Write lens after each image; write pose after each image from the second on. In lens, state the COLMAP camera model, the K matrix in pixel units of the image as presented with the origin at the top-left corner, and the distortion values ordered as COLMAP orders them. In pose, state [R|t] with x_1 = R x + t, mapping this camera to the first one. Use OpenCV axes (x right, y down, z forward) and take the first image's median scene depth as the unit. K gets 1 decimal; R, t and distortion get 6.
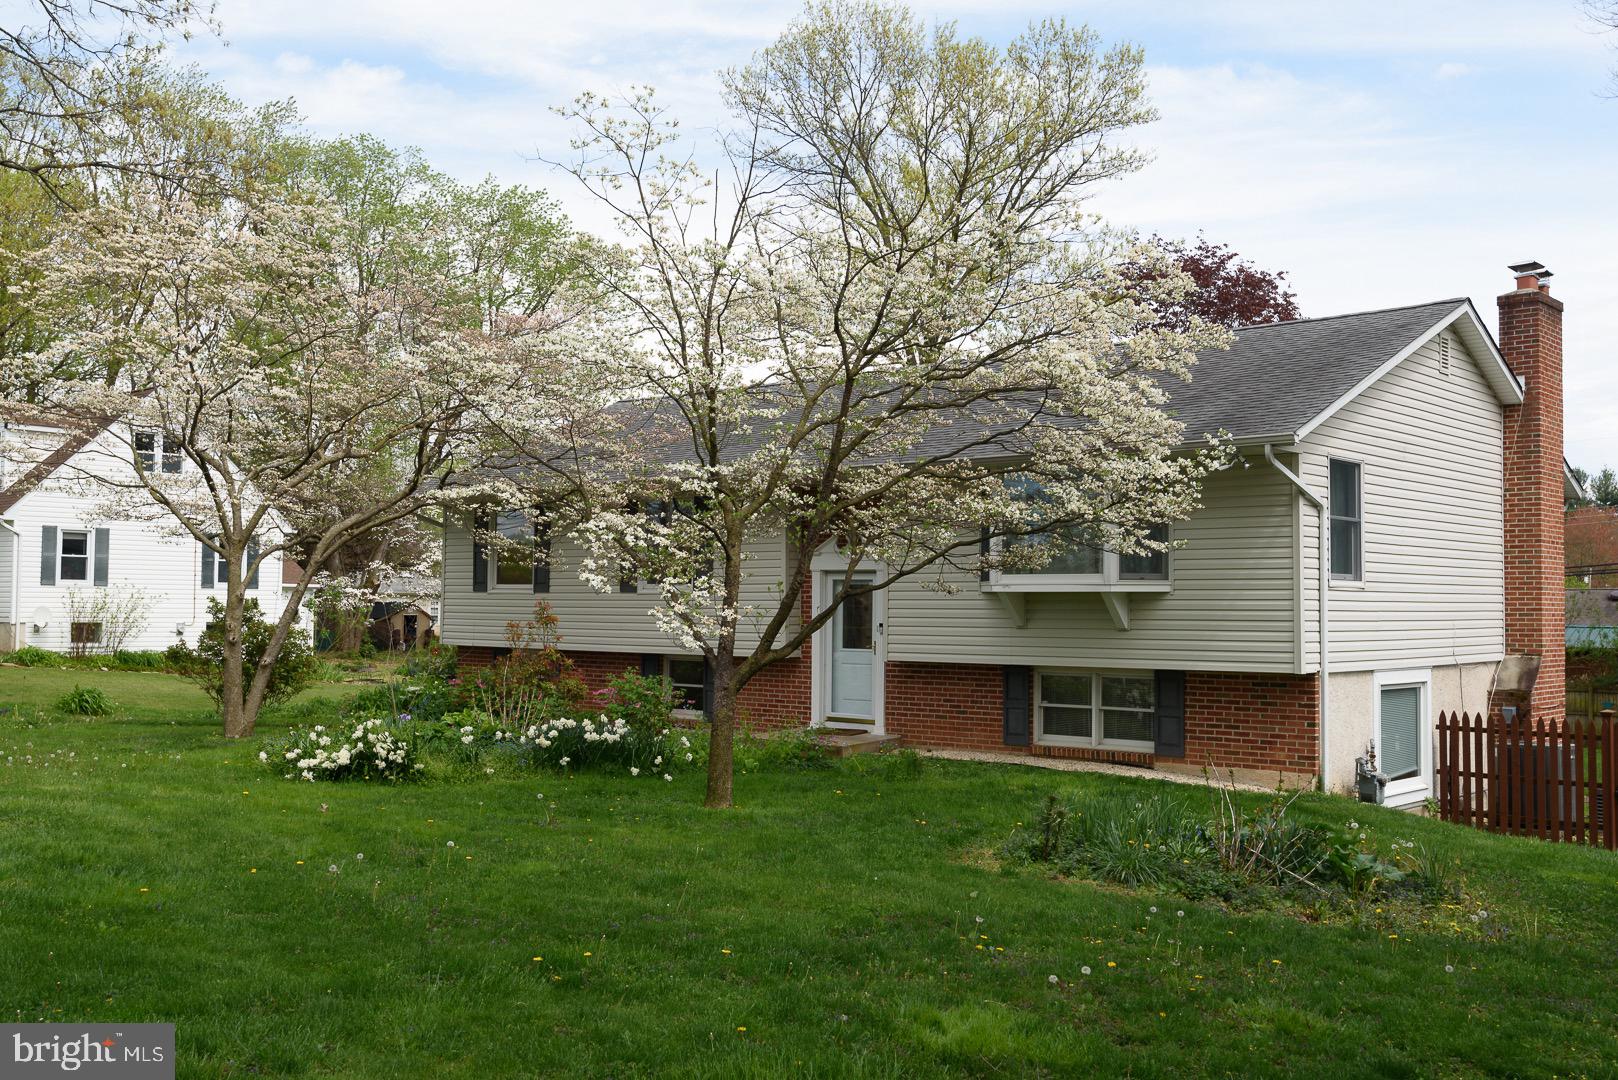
lens RADIAL K [[1594.6, 0, 809.1], [0, 1594.6, 542.8], [0, 0, 1]] dist [-0.015325, 0.000000]
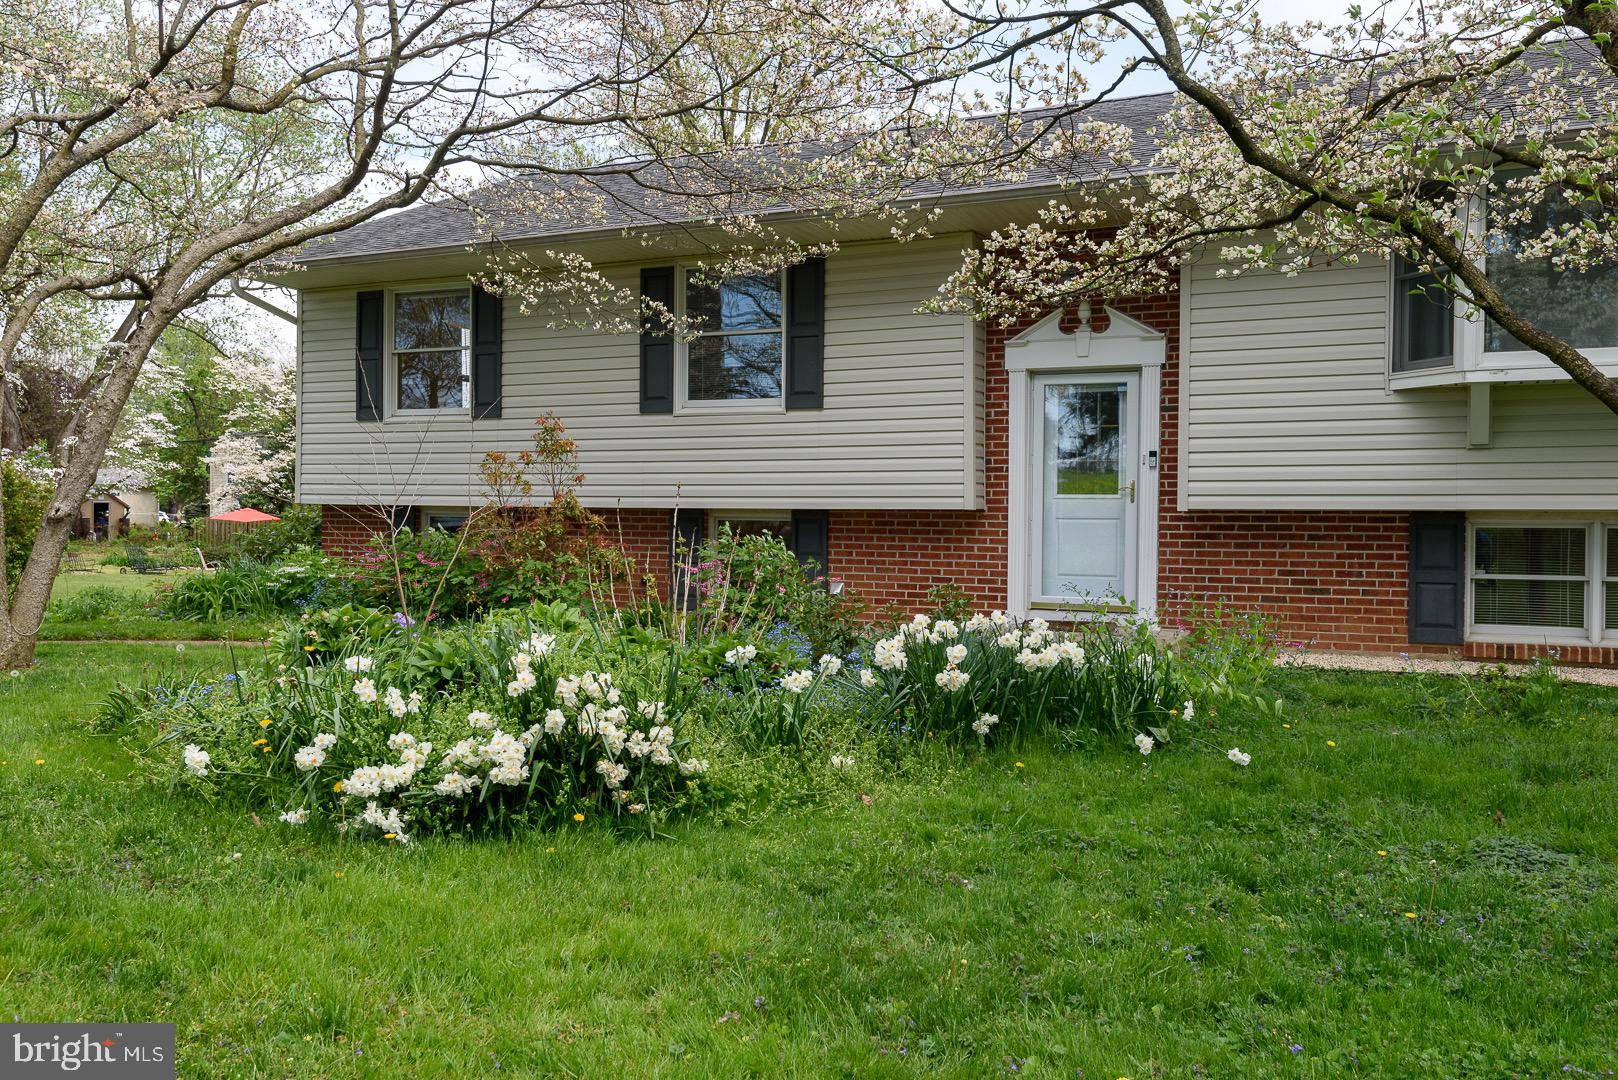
lens RADIAL K [[1364.7, 0, 805.9], [0, 1364.7, 532.7], [0, 0, 1]] dist [0.015404, 0.005265]
pose [[0.967880, -0.007096, 0.251312, -0.243106], [-0.007827, 0.998267, 0.058332, 0.058436], [-0.251290, -0.058425, 0.966147, 0.579772]]
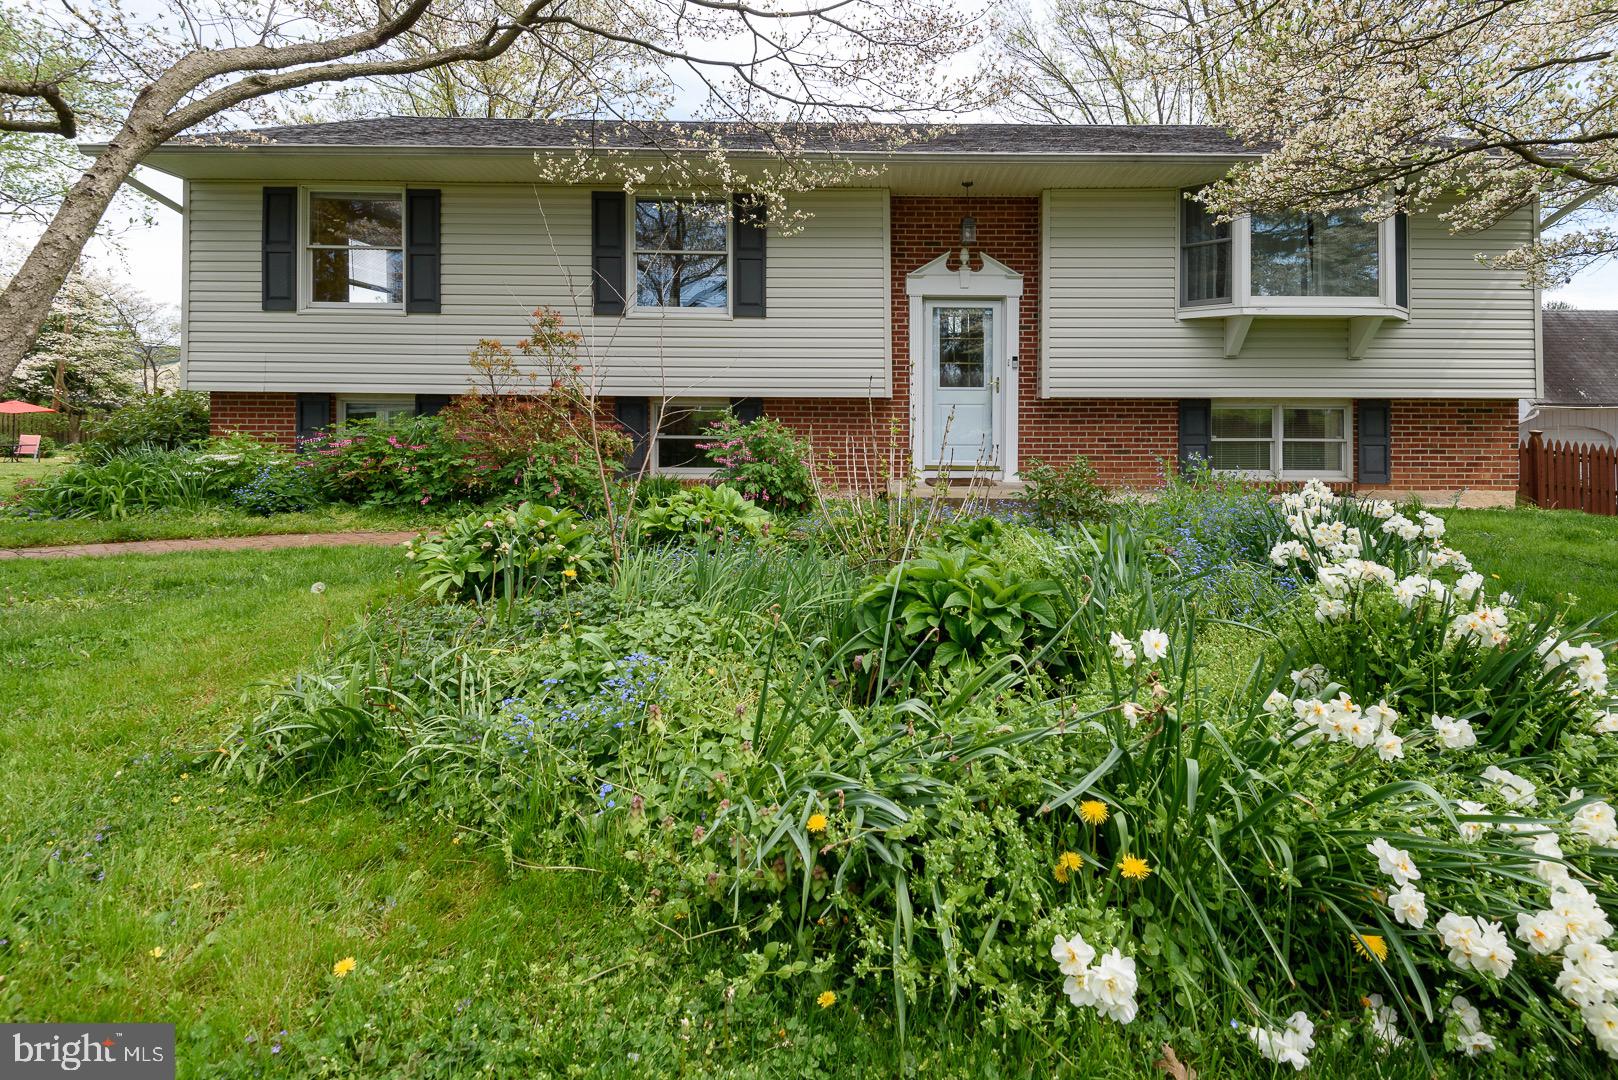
lens RADIAL K [[781.8, 0, 862.9], [0, 781.8, 431.3], [0, 0, 1]] dist [0.007600, -0.001480]
pose [[0.744567, -0.023852, 0.667121, -0.342014], [-0.026019, 0.997565, 0.064705, 0.073669], [-0.667040, -0.065535, 0.742134, 0.817000]]
